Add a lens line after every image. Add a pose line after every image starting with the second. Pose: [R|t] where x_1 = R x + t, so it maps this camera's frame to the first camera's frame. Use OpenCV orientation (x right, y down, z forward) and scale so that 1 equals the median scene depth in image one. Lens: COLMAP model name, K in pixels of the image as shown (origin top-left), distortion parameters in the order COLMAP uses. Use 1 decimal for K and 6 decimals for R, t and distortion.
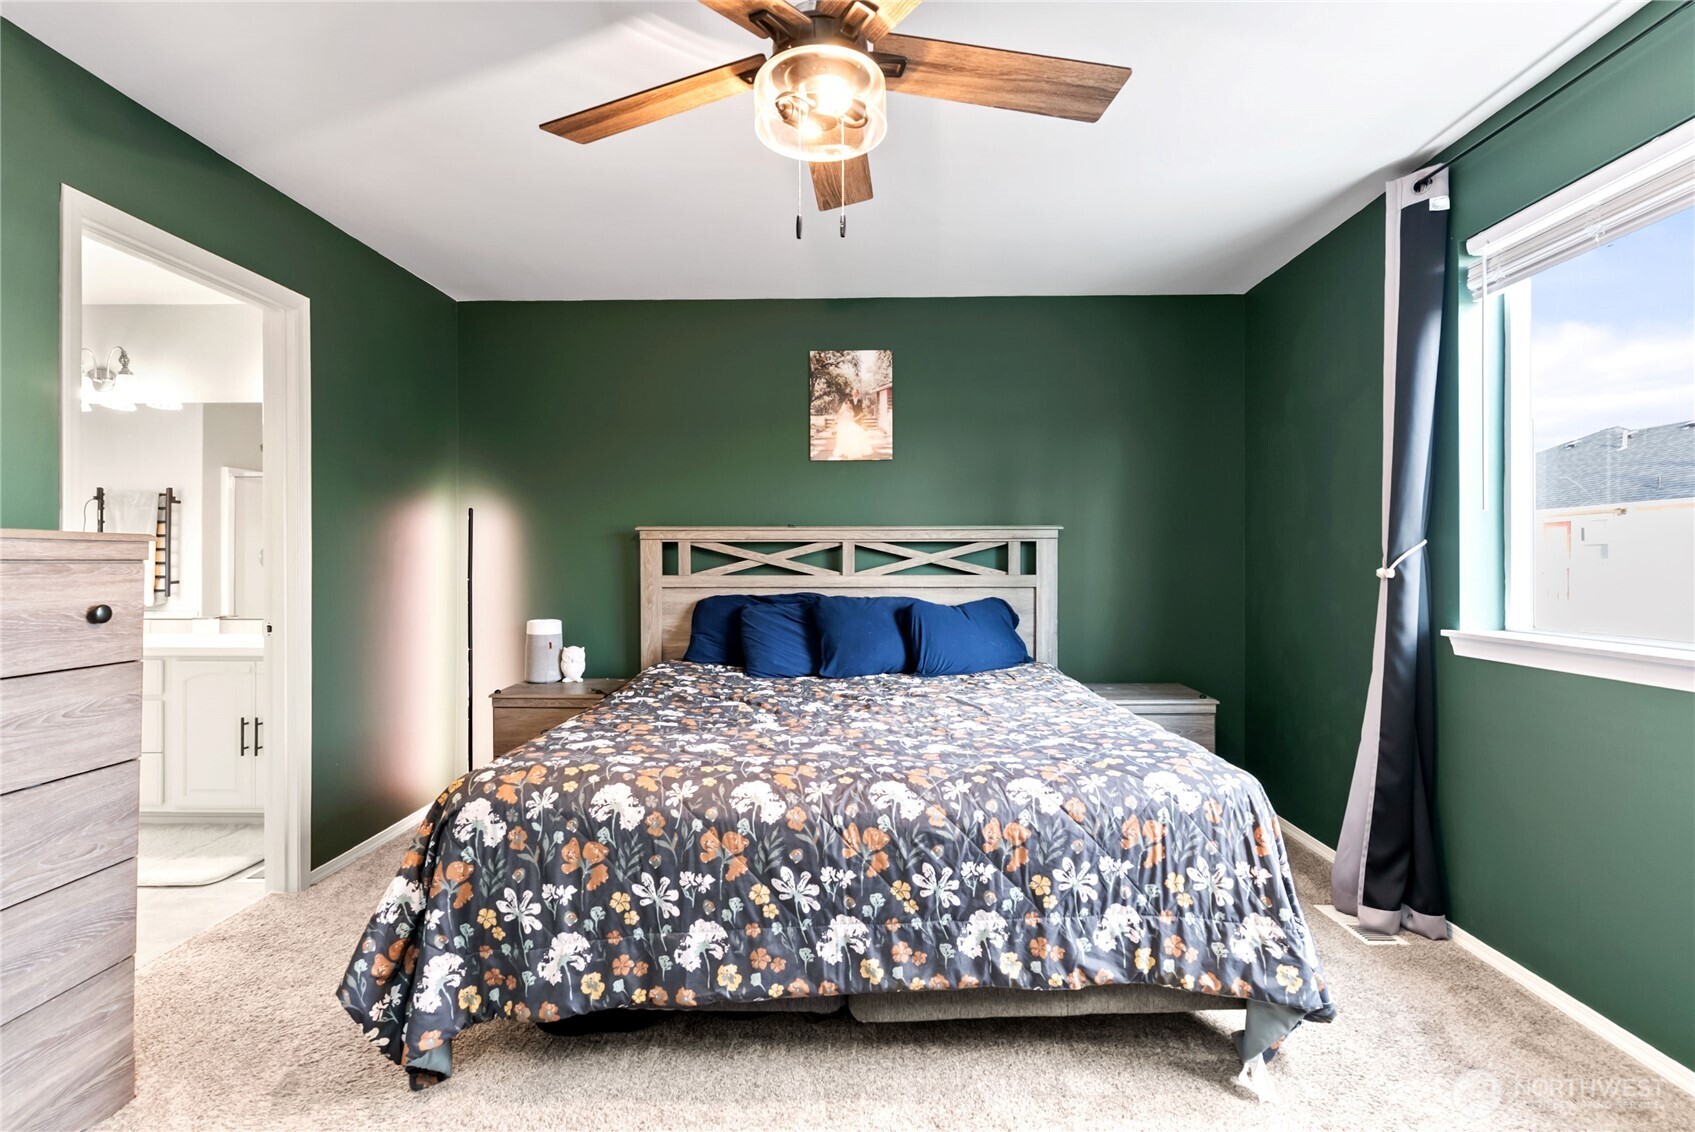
lens RADIAL K [[813.4, 0, 844.3], [0, 813.4, 558.2], [0, 0, 1]] dist [-0.000342, 0.001759]
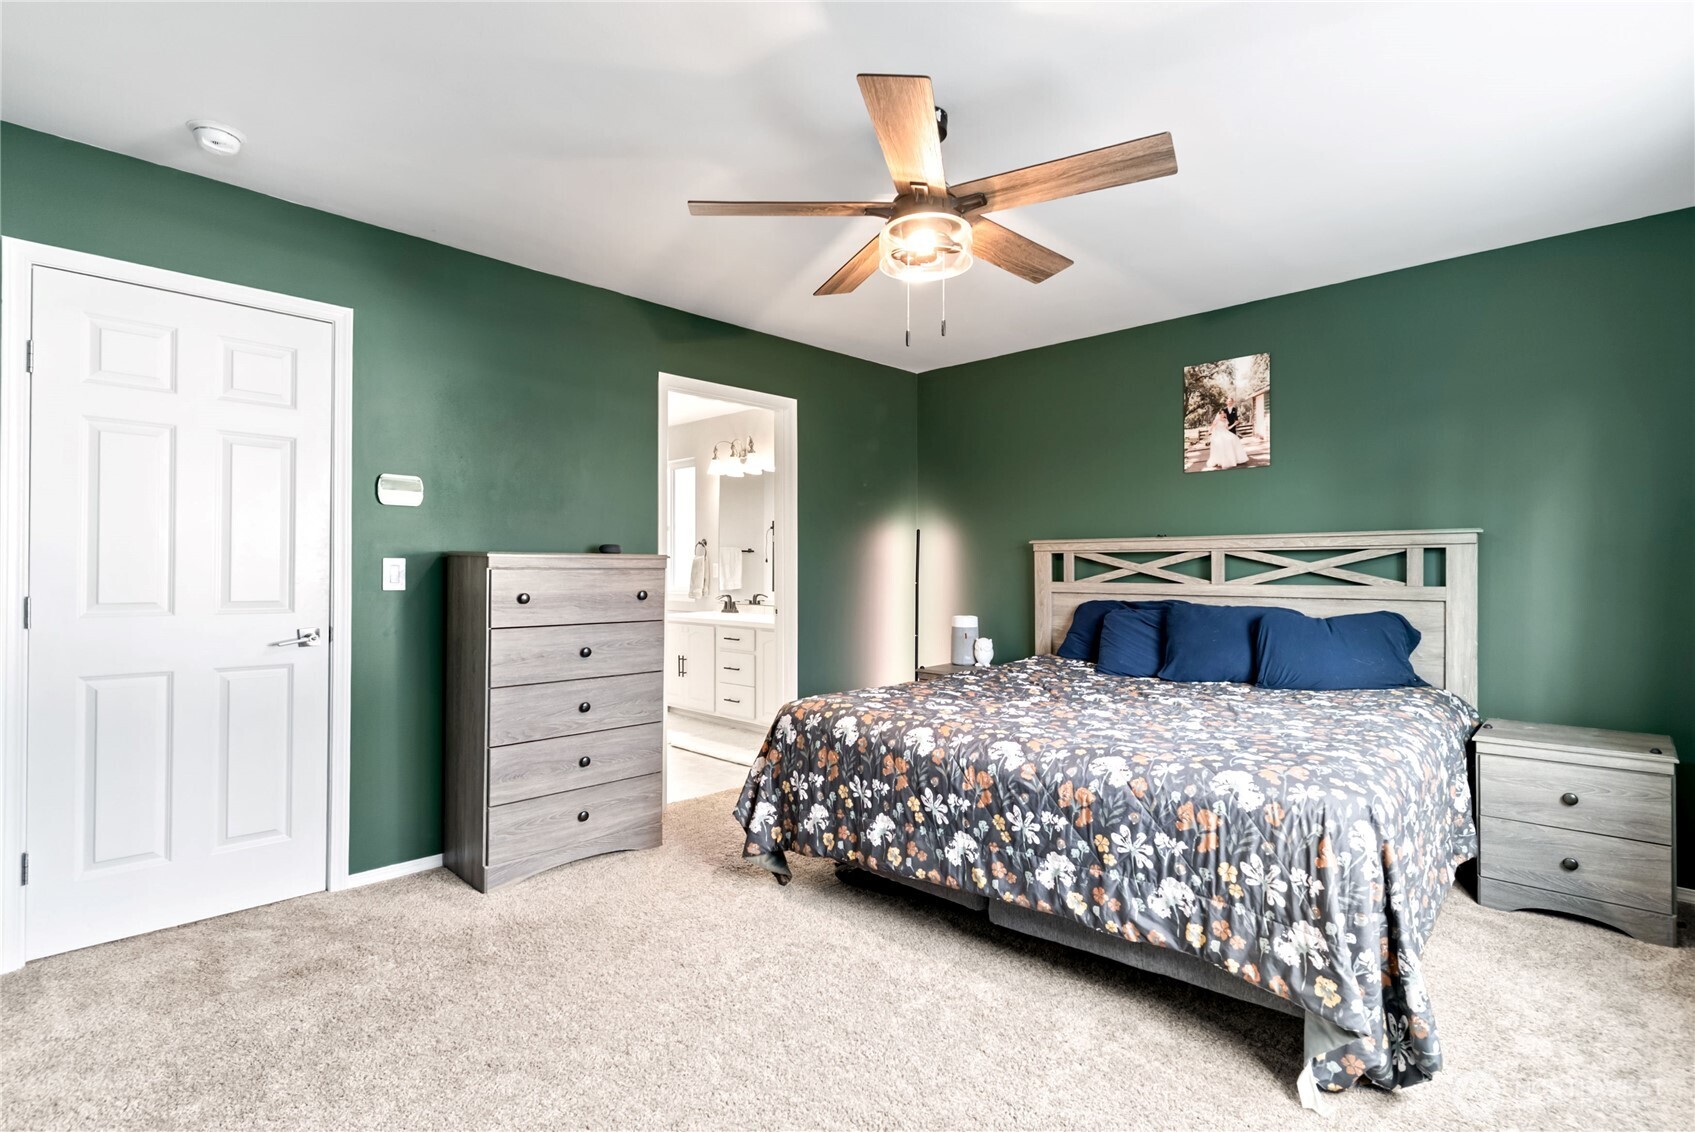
lens RADIAL K [[813.4, 0, 841.1], [0, 813.4, 568.1], [0, 0, 1]] dist [-0.000342, 0.001759]
pose [[0.731833, 0.001072, -0.681483, 0.750854], [0.000412, 0.999998, 0.002015, -0.002344], [0.681484, -0.001755, 0.731831, -0.123191]]
